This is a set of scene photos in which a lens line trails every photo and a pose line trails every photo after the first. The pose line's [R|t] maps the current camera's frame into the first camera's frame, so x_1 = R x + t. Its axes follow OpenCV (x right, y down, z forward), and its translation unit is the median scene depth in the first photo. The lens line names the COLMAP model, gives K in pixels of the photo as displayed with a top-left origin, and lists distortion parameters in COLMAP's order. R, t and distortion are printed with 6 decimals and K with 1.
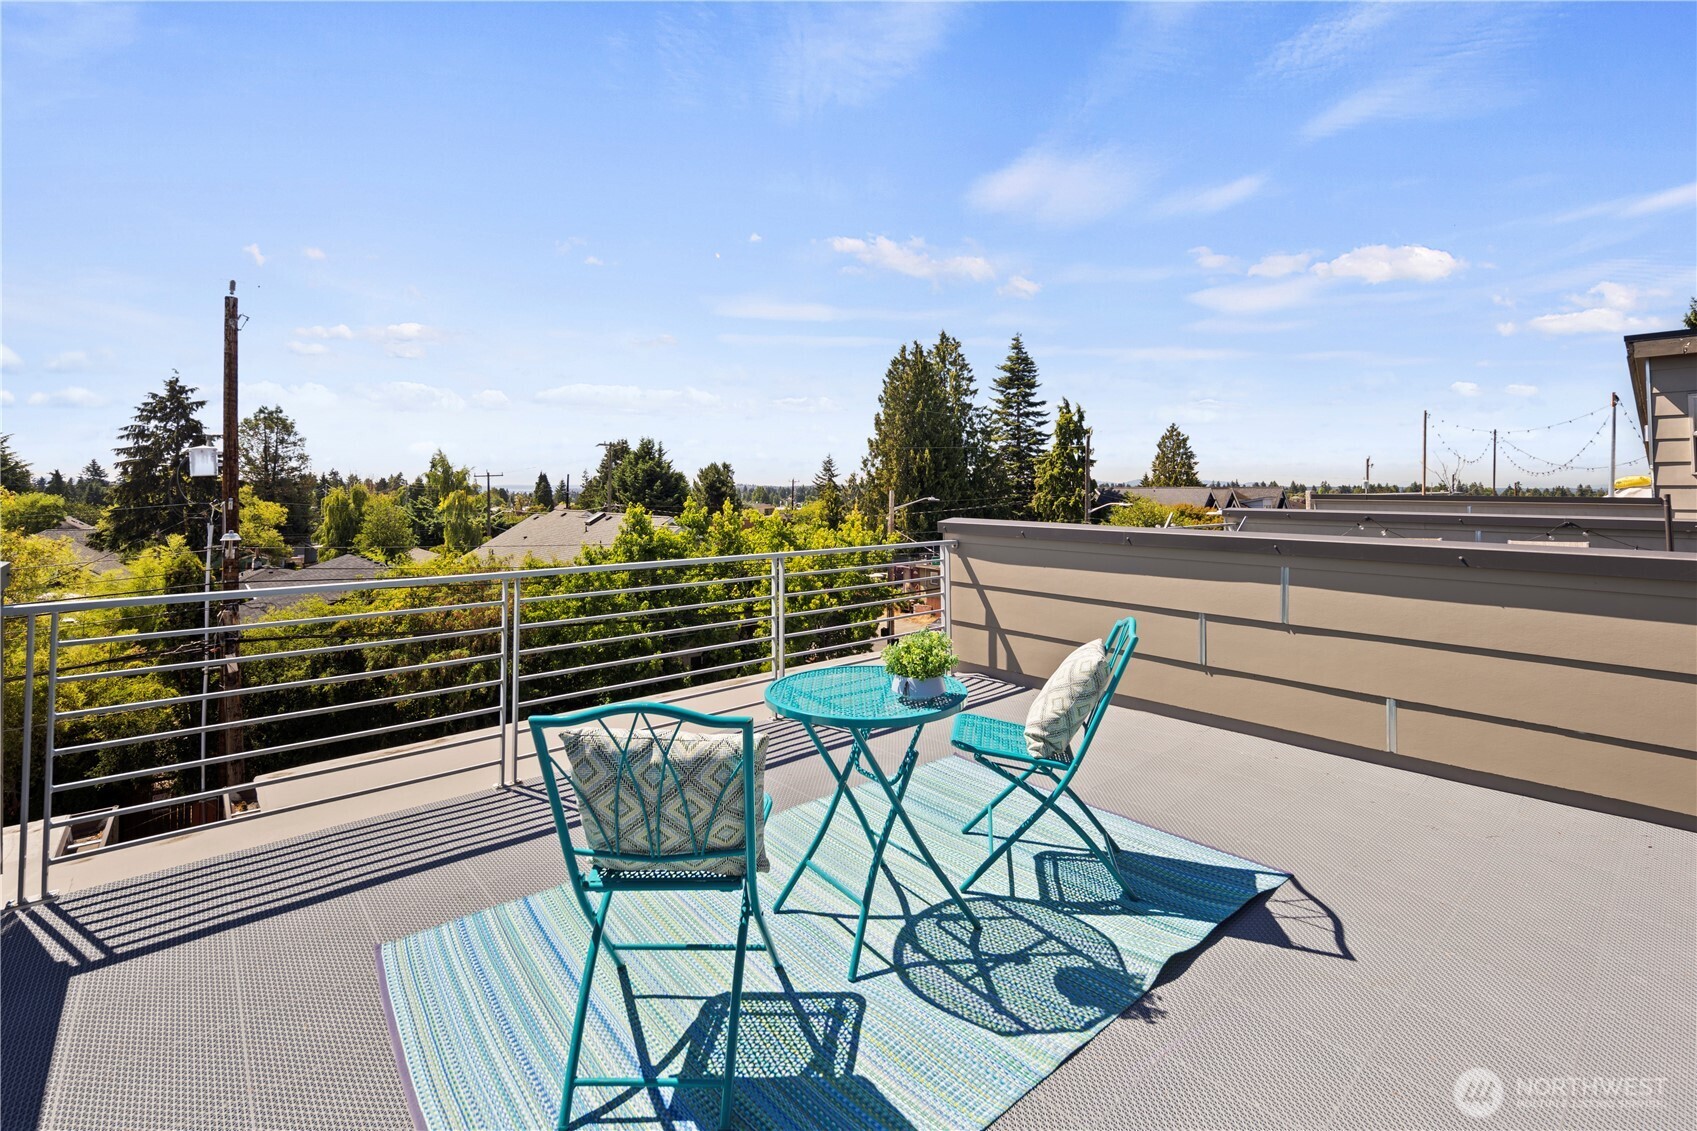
lens RADIAL K [[740.6, 0, 854.4], [0, 740.6, 456.0], [0, 0, 1]] dist [0.006228, -0.000715]
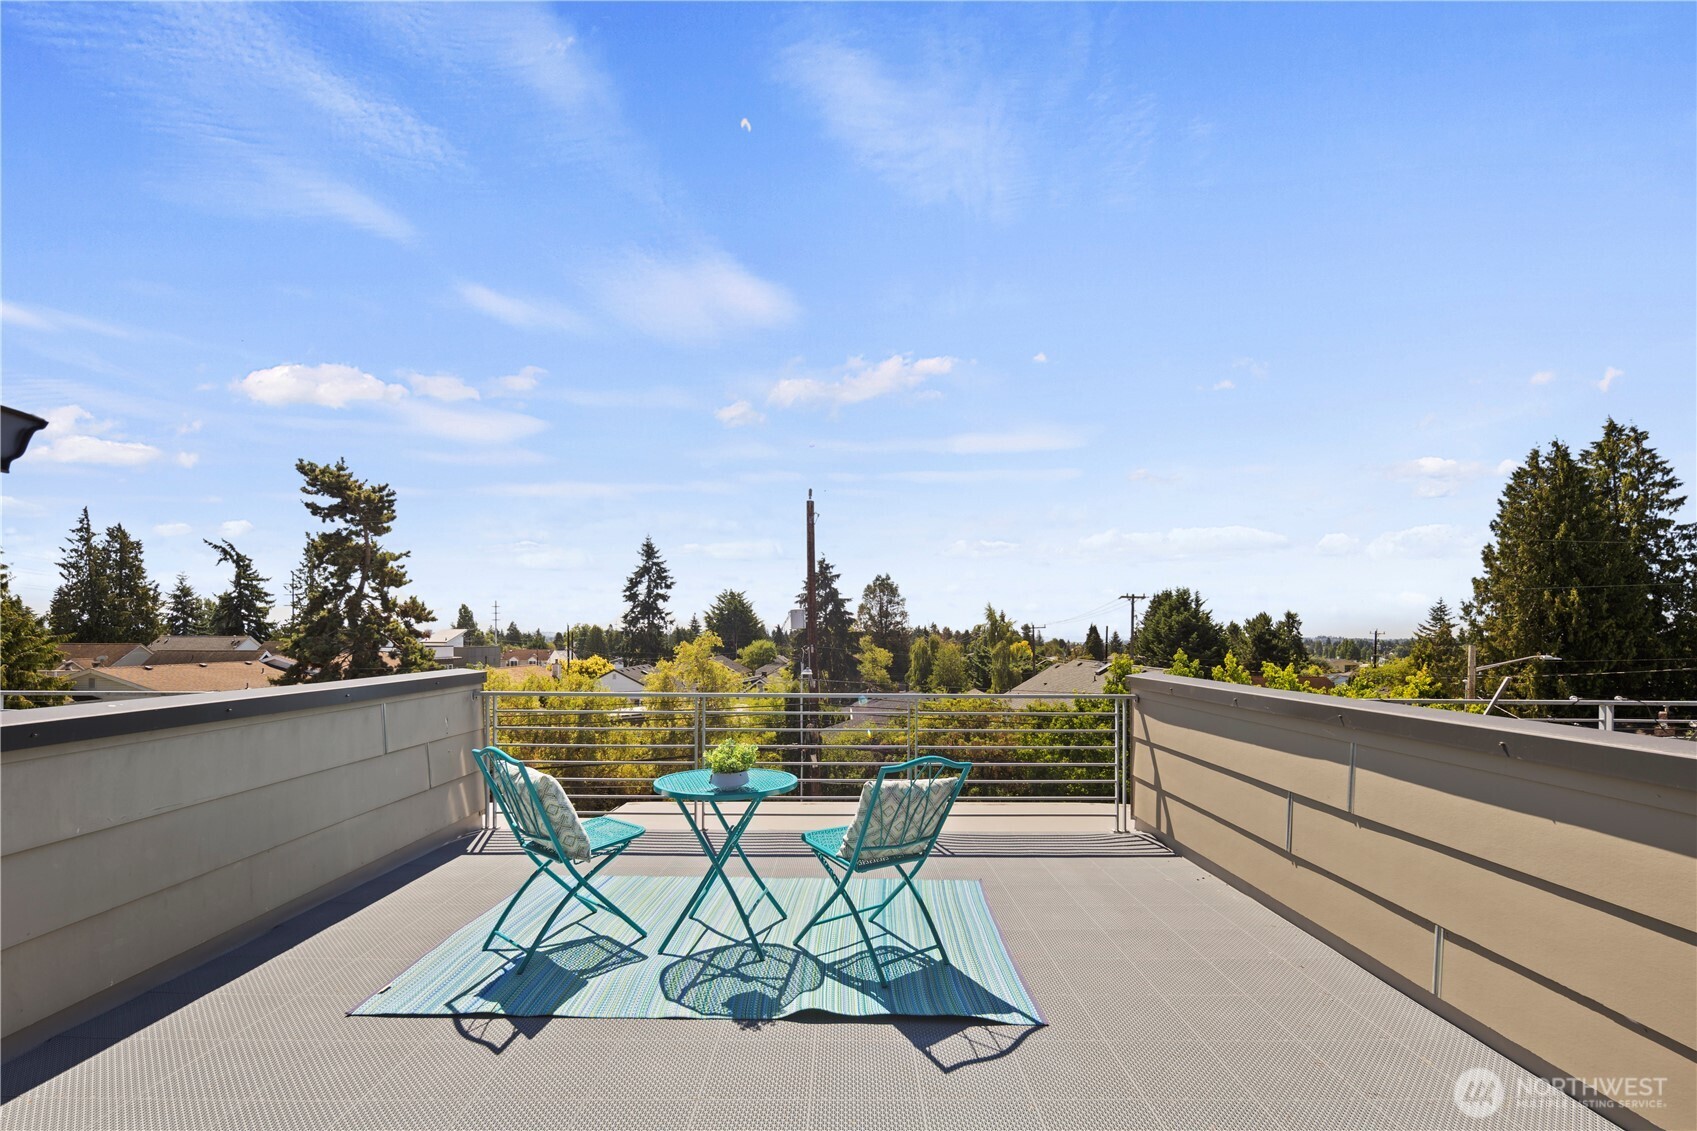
lens RADIAL K [[731.4, 0, 868.4], [0, 731.4, 637.6], [0, 0, 1]] dist [0.001712, -0.000182]
pose [[0.761307, 0.005508, -0.648368, 0.139105], [0.020843, 0.999239, 0.032962, 0.000298], [0.648056, -0.038608, 0.760613, 0.014978]]
